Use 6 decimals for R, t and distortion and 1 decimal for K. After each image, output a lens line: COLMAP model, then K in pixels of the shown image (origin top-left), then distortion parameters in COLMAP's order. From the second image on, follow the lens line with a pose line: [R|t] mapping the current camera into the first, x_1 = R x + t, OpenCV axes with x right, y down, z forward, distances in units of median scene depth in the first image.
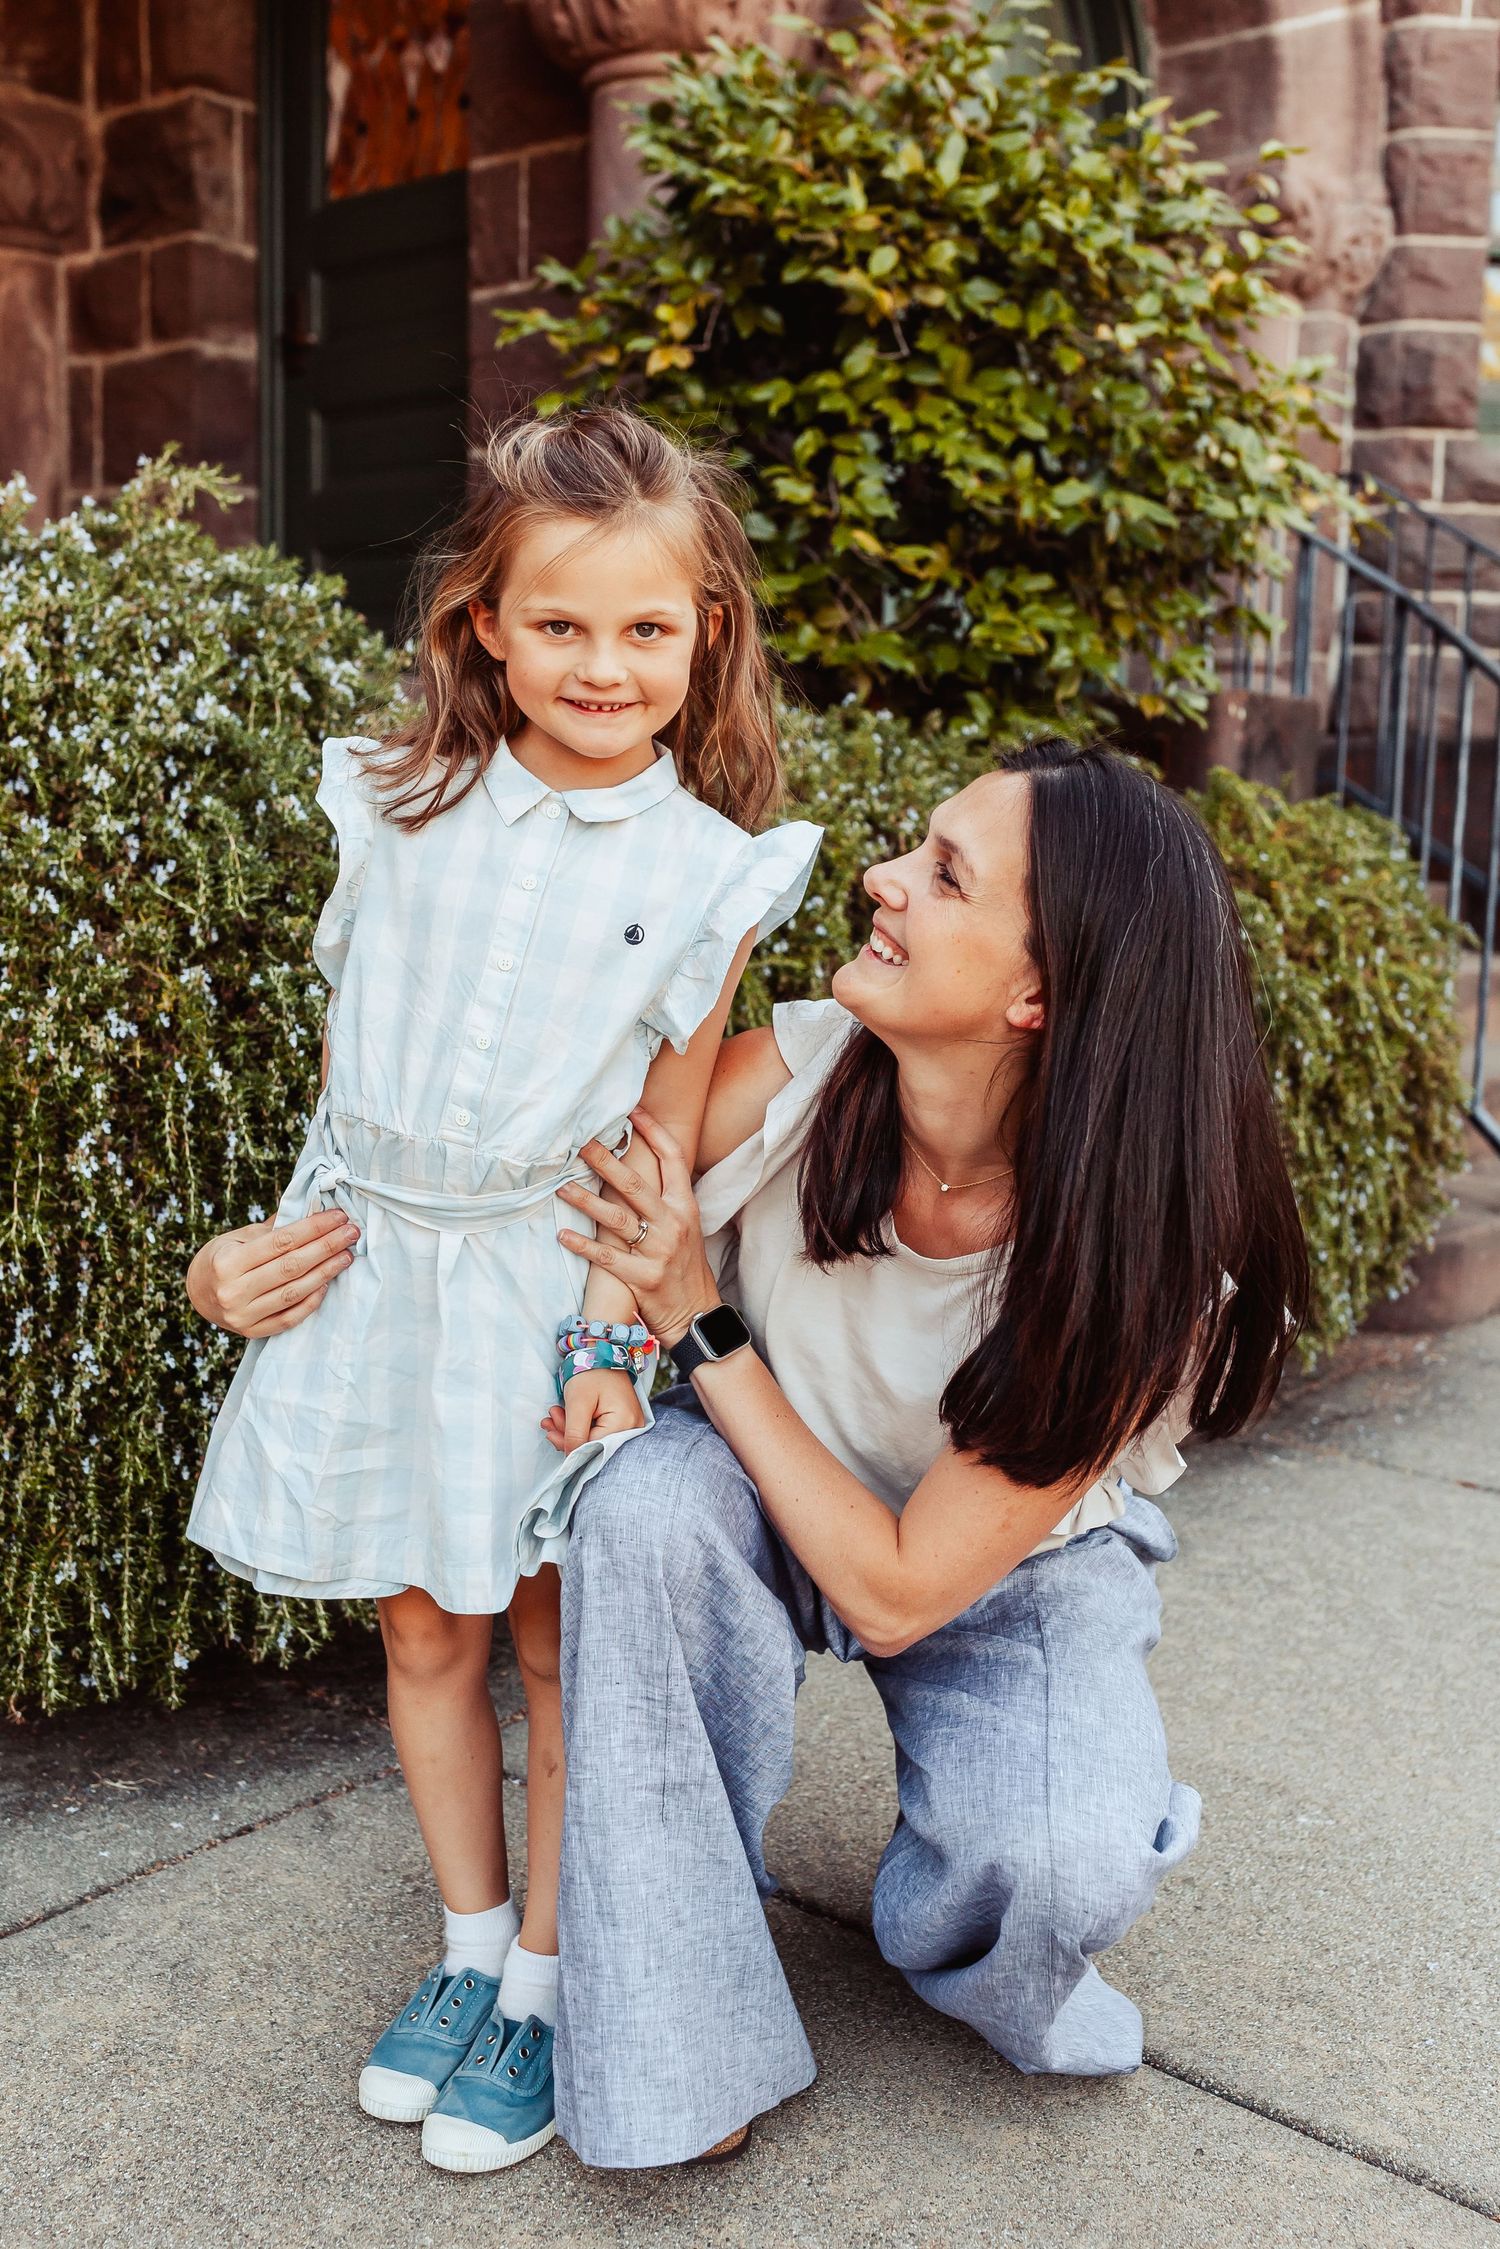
lens RADIAL K [[2278.9, 0, 750.0], [0, 2278.9, 1124.5], [0, 0, 1]] dist [0.004188, -0.041197]
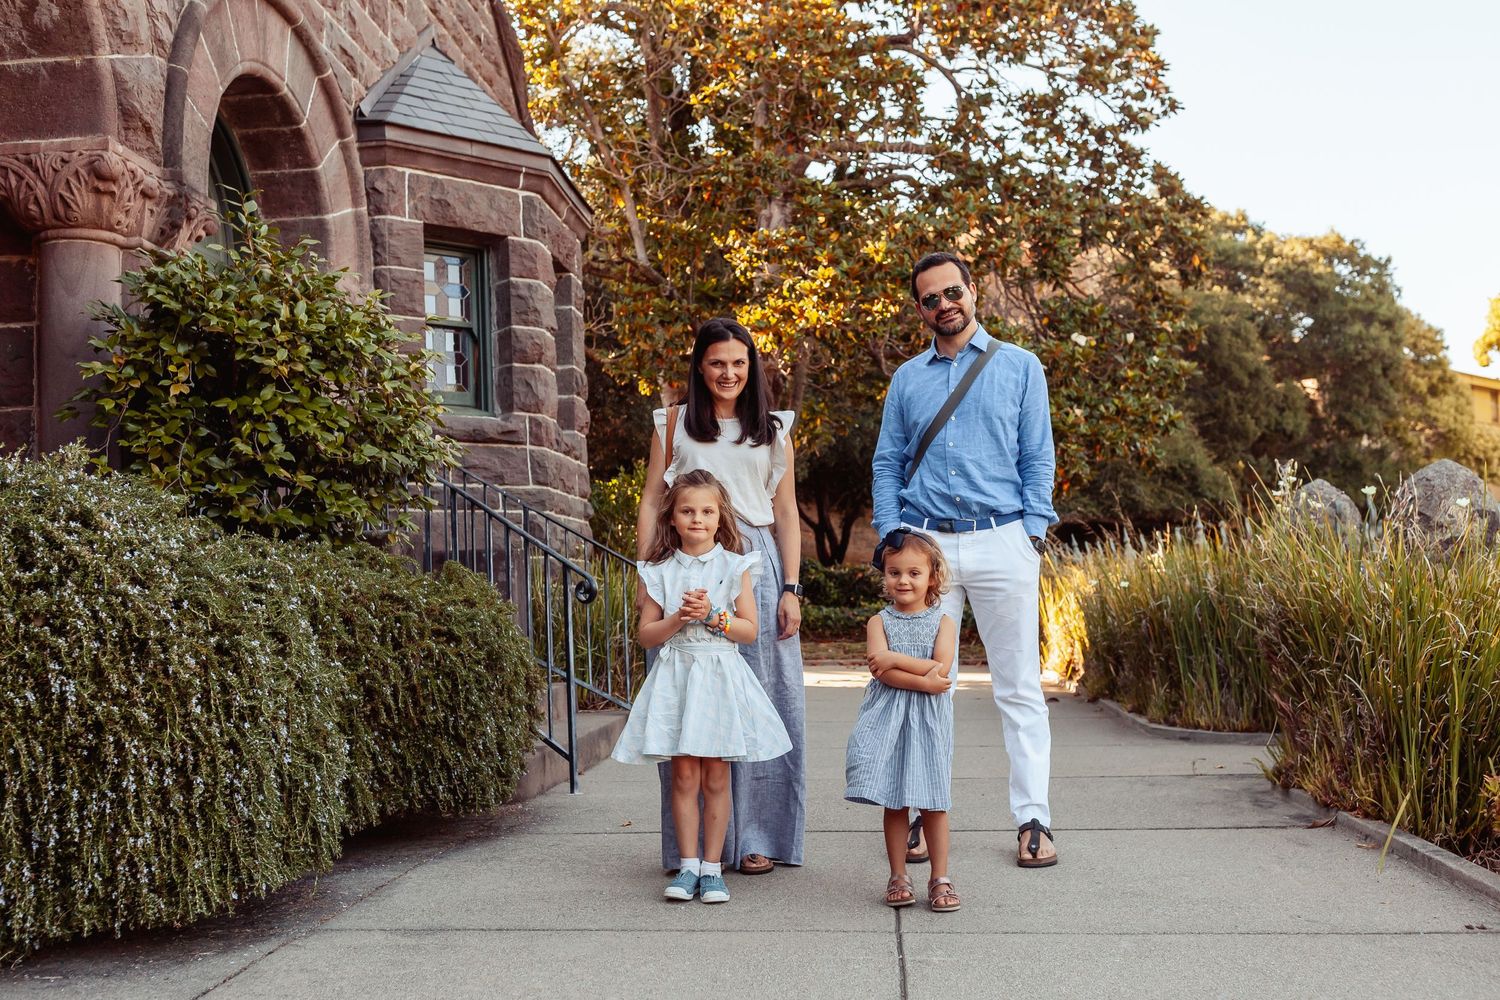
lens RADIAL K [[1519.9, 0, 750.0], [0, 1519.9, 500.0], [0, 0, 1]] dist [0.004188, -0.041197]
pose [[0.822538, -0.014169, 0.568534, -0.423025], [0.132235, 0.977055, -0.166964, 0.089592], [-0.553124, 0.212514, 0.805538, -0.477037]]
